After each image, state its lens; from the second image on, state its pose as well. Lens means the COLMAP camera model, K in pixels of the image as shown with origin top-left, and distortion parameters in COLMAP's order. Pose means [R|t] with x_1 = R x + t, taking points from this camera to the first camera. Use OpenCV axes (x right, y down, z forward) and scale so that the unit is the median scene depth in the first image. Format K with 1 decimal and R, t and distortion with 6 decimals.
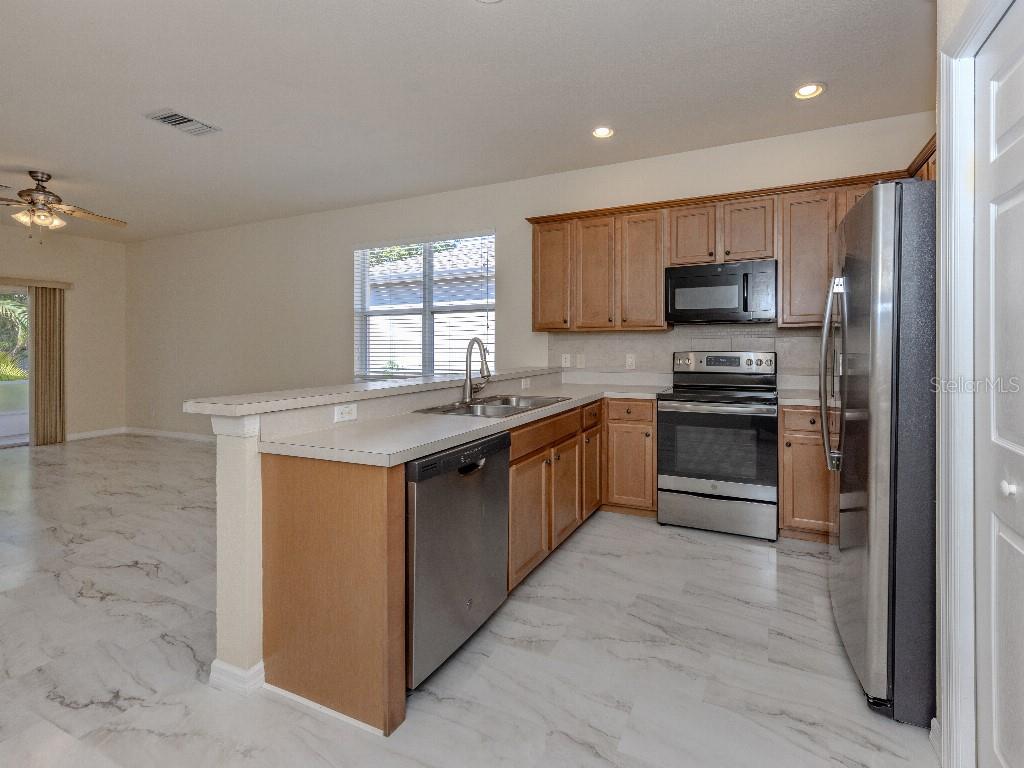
lens RADIAL K [[465.1, 0, 579.9], [0, 465.1, 349.5], [0, 0, 1]] dist [0.010359, -0.002978]
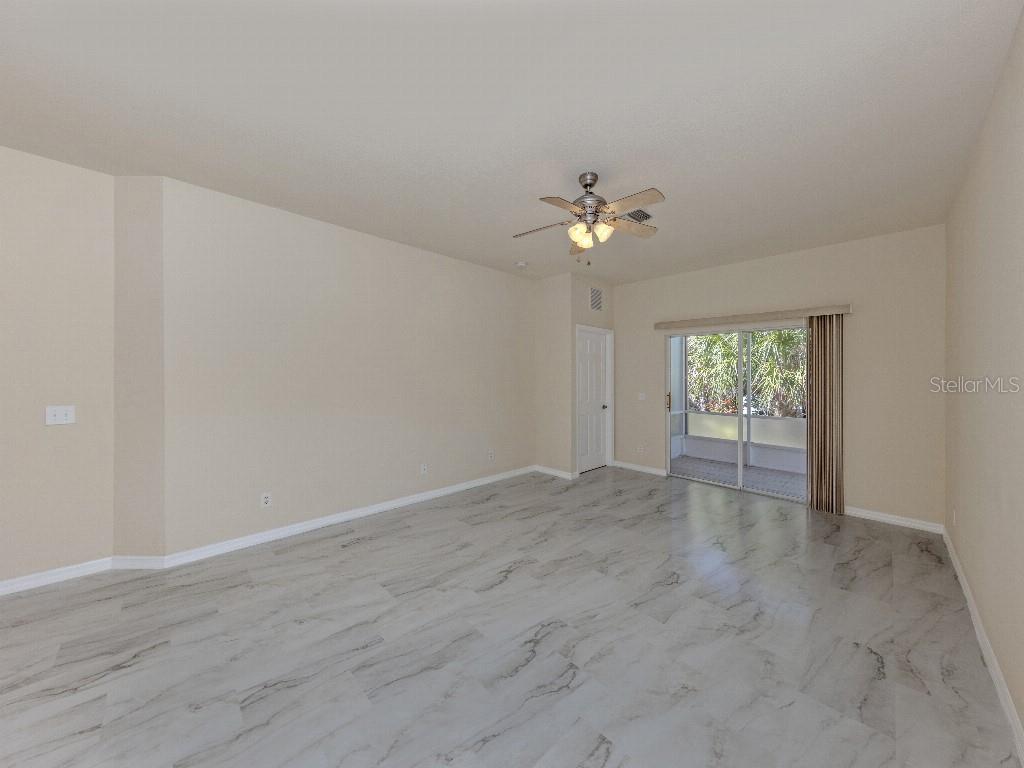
lens RADIAL K [[361.9, 0, 519.7], [0, 361.9, 376.0], [0, 0, 1]] dist [0.005427, -0.000029]
pose [[-0.383945, 0.006638, -0.923332, -0.698077], [-0.014521, 0.999807, 0.013226, -0.056148], [0.923242, 0.018486, -0.383775, 1.468135]]
